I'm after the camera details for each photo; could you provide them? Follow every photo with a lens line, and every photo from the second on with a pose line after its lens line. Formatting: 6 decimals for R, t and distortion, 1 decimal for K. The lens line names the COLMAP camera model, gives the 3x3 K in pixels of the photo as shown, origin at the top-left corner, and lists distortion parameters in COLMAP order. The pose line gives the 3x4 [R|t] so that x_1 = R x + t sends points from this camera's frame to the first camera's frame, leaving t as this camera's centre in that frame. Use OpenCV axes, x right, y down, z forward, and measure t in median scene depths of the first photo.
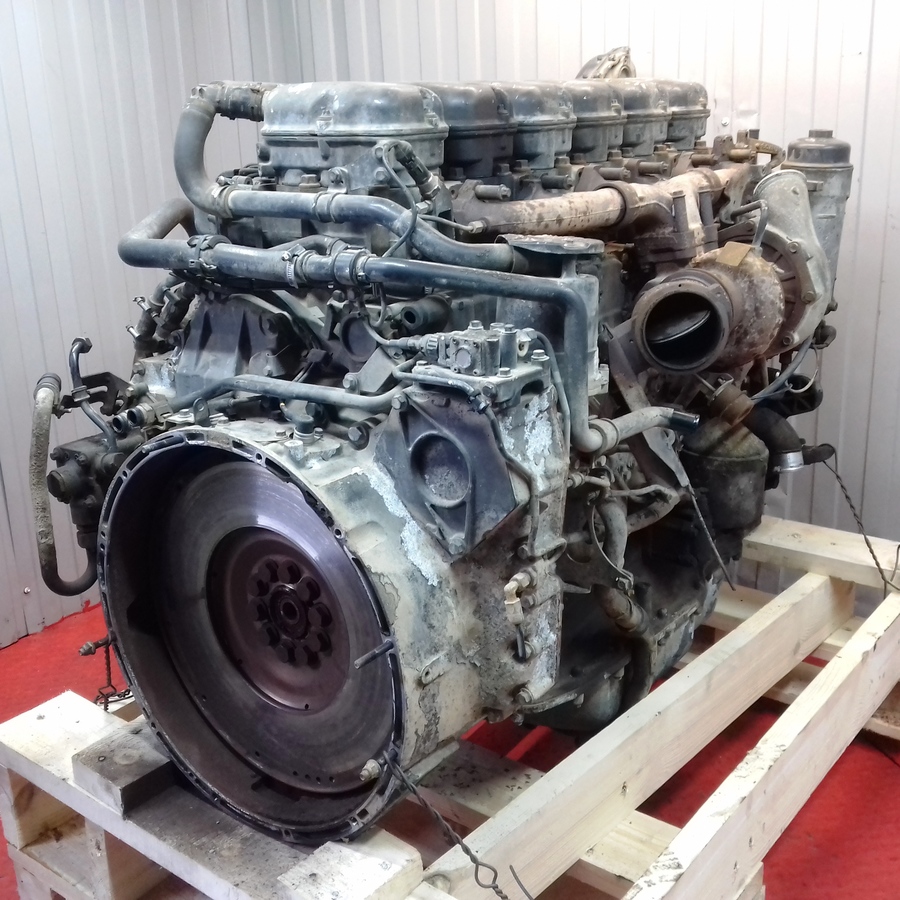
lens RADIAL K [[1124.0, 0, 454.2], [0, 1124.0, 413.5], [0, 0, 1]] dist [0.128608, -0.205710]
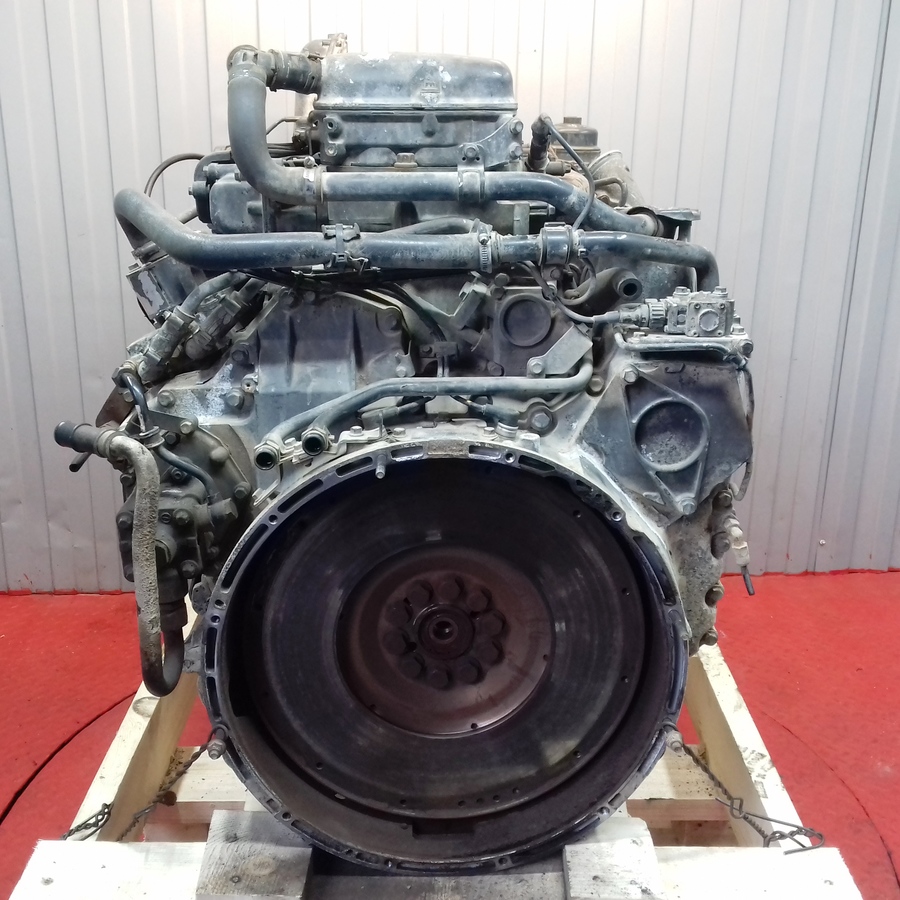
lens RADIAL K [[1124.0, 0, 454.2], [0, 1124.0, 413.5], [0, 0, 1]] dist [0.128608, -0.205710]
pose [[0.778858, -0.150303, 0.608925, -0.686637], [0.151167, 0.987226, 0.050327, -0.044300], [-0.608711, 0.052852, 0.791630, 0.269018]]
